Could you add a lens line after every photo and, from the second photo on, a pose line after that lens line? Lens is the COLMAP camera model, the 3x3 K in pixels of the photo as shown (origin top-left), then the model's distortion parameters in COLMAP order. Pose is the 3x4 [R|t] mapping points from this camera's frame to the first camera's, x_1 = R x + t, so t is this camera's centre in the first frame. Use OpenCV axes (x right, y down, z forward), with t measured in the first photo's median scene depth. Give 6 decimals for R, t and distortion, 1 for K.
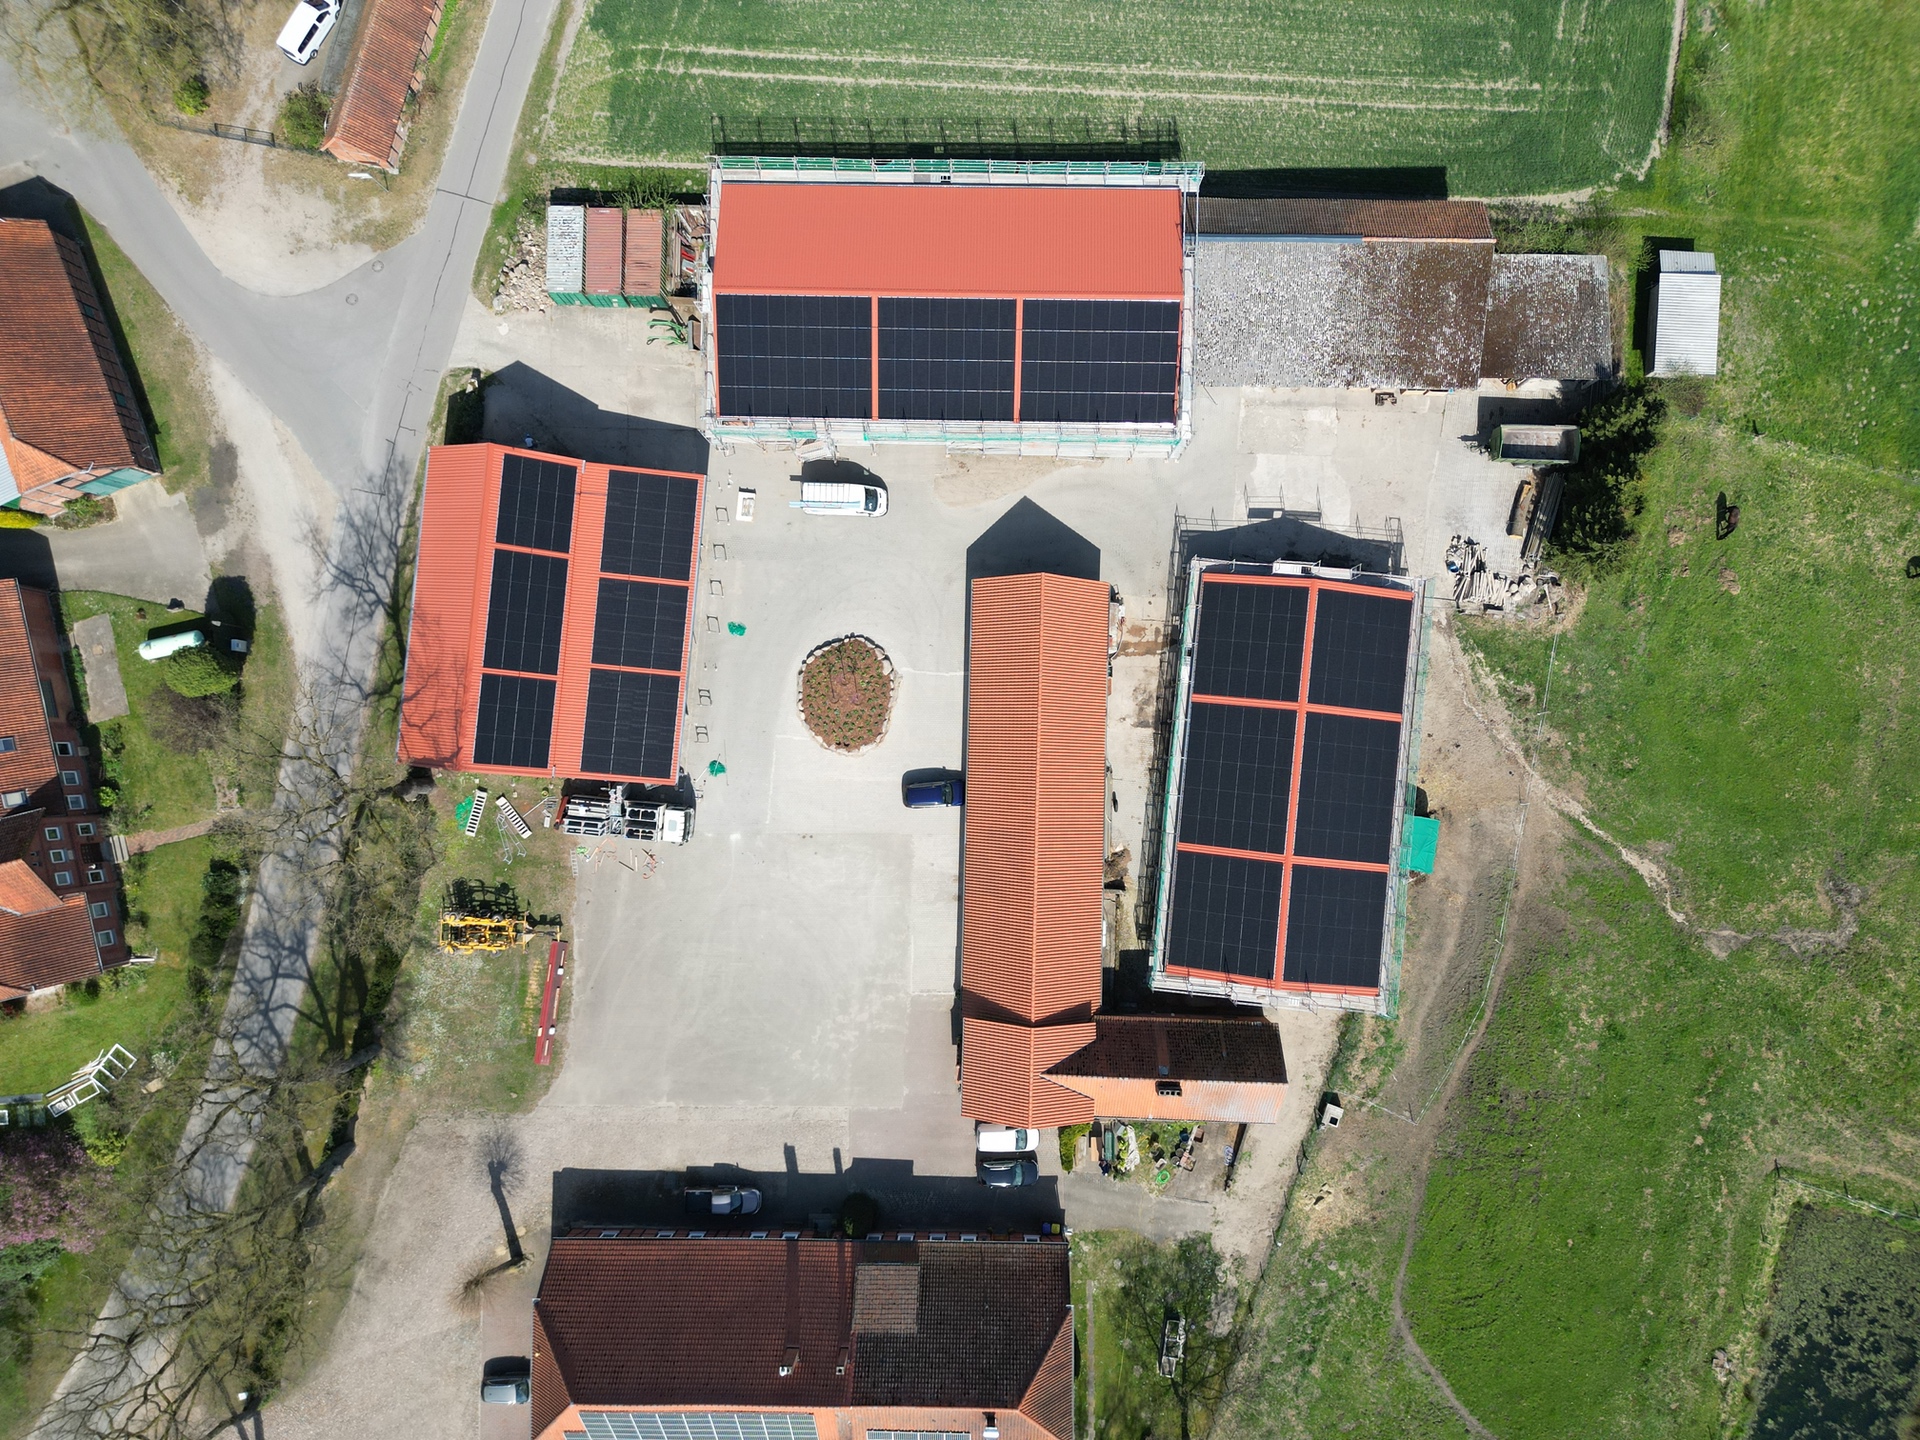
lens RADIAL K [[1342.0, 0, 965.6], [0, 1342.0, 715.4], [0, 0, 1]] dist [0.074507, -0.070969]
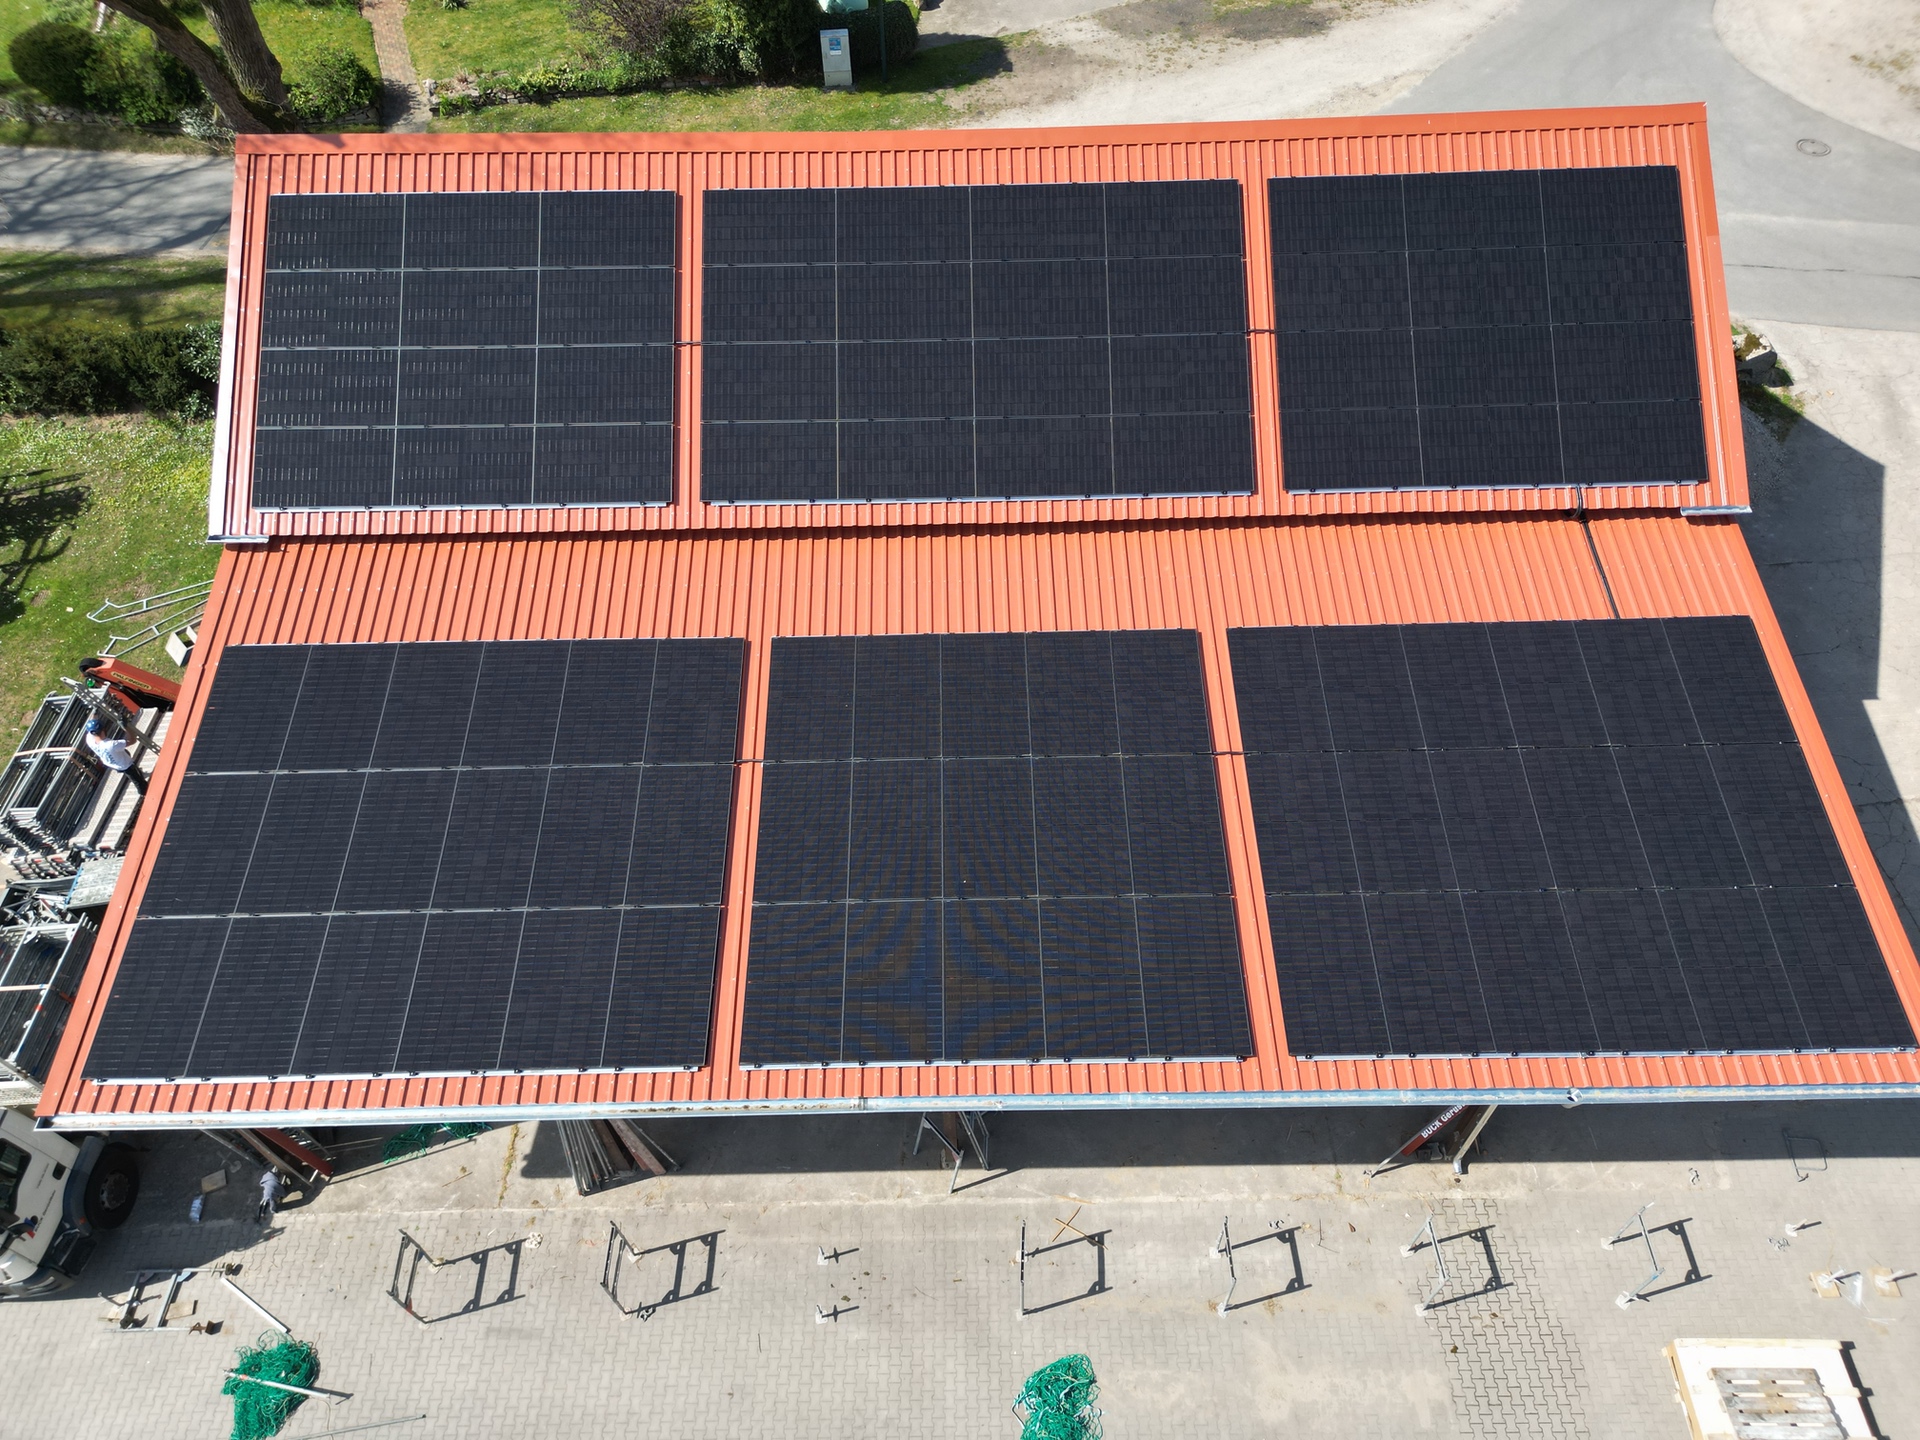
lens RADIAL K [[1352.4, 0, 964.9], [0, 1352.4, 714.3], [0, 0, 1]] dist [0.049990, -0.038787]
pose [[0.100985, 0.782832, -0.613984, -0.132201], [-0.993611, 0.110620, -0.022383, -0.057957], [0.050397, 0.612321, 0.789001, 0.795485]]
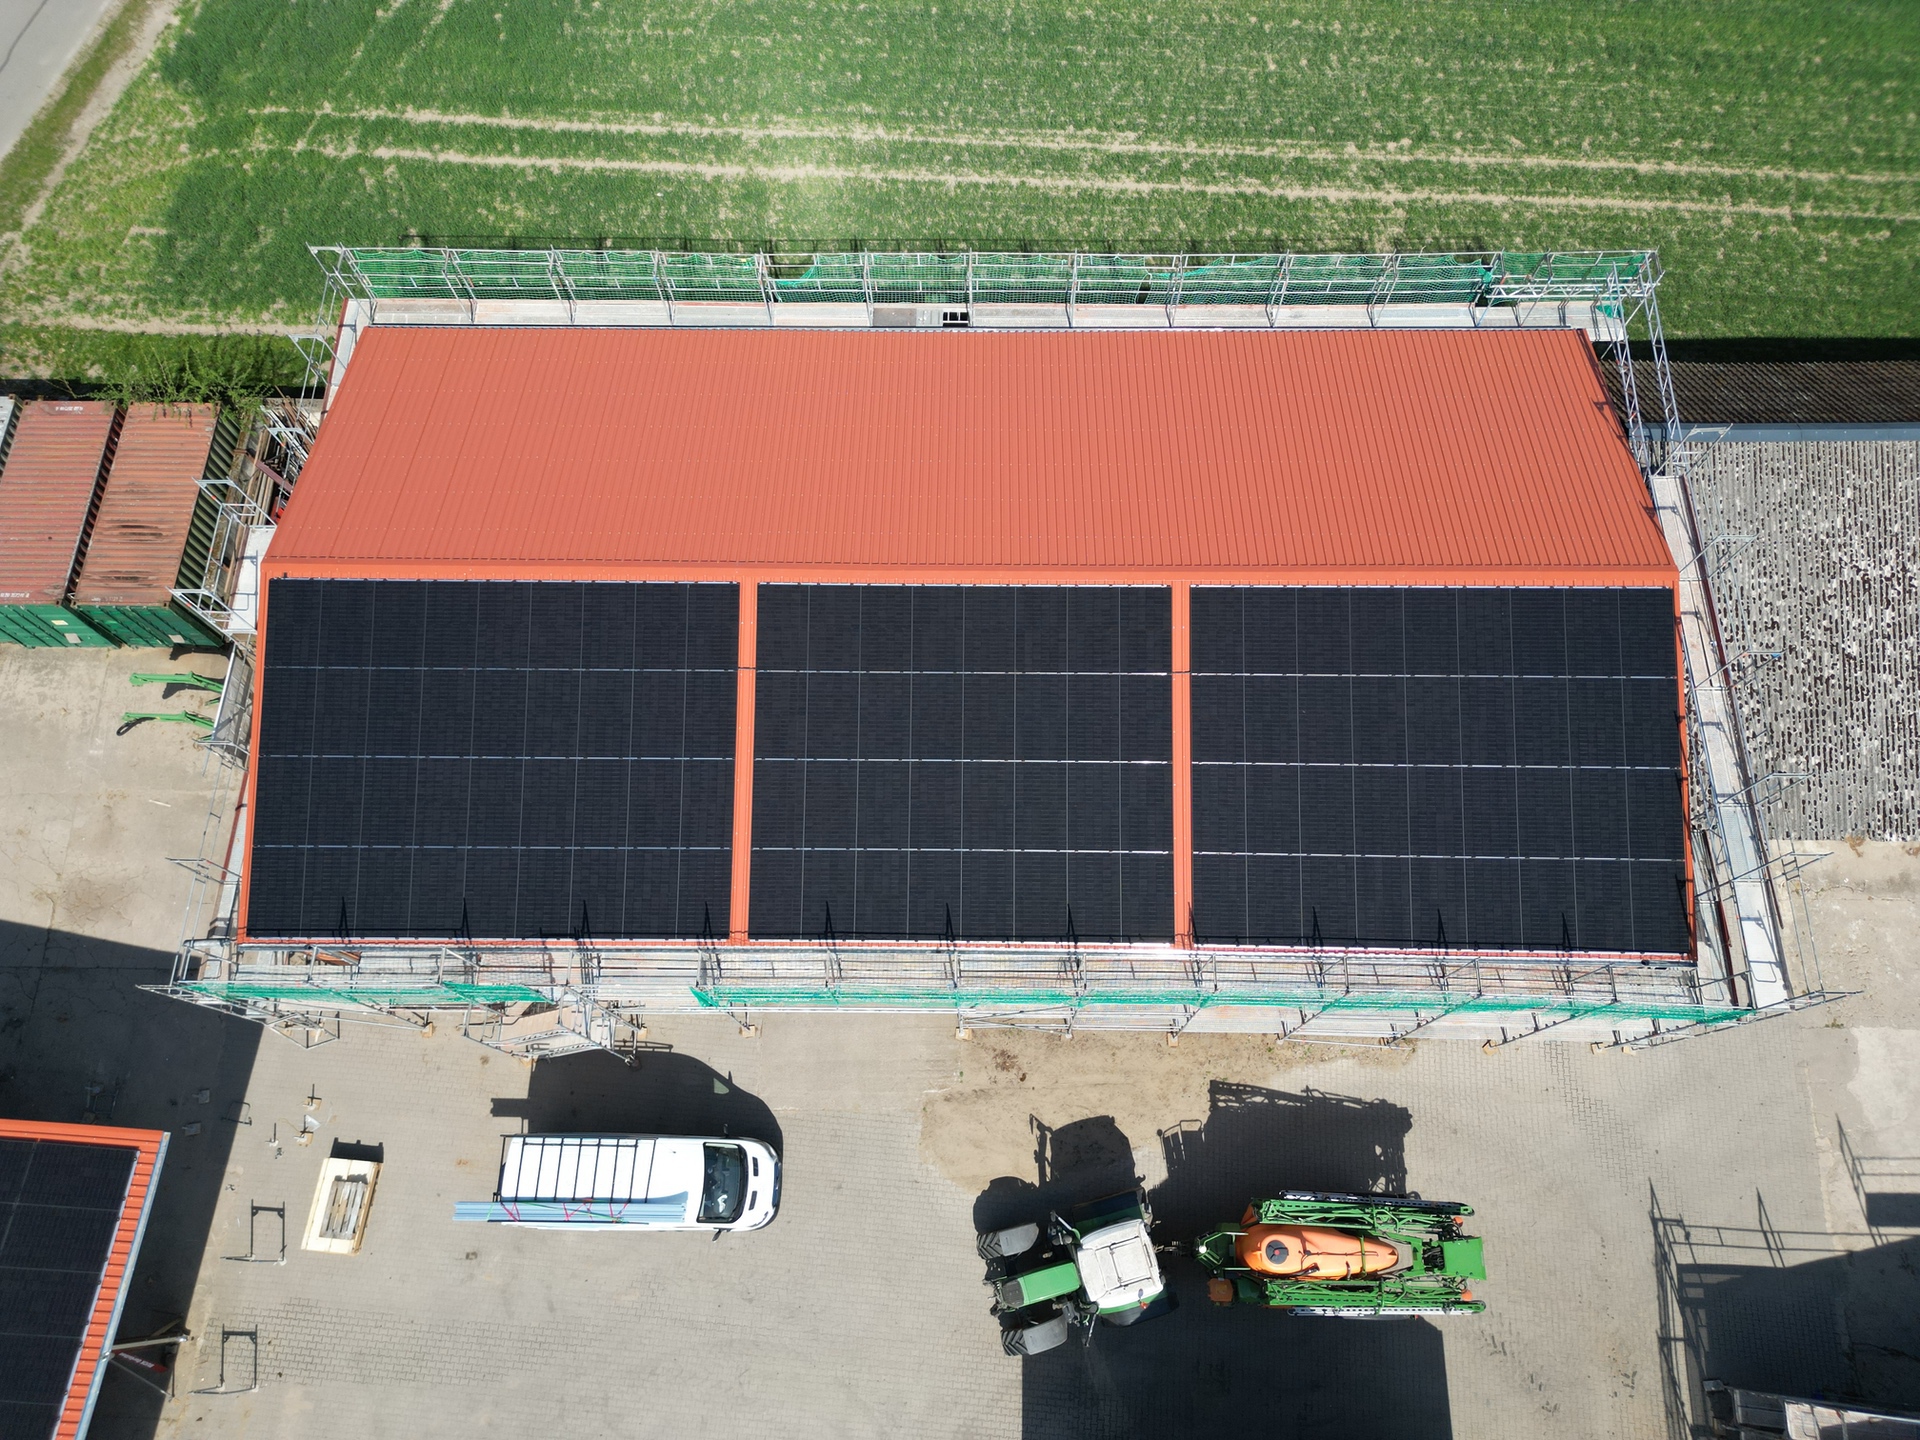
lens RADIAL K [[1342.0, 0, 965.6], [0, 1342.0, 715.4], [0, 0, 1]] dist [0.074507, -0.070969]
pose [[0.999942, -0.004199, 0.009960, -0.015503], [0.007215, 0.945417, -0.325783, -0.157015], [-0.008048, 0.325836, 0.945392, 0.644451]]
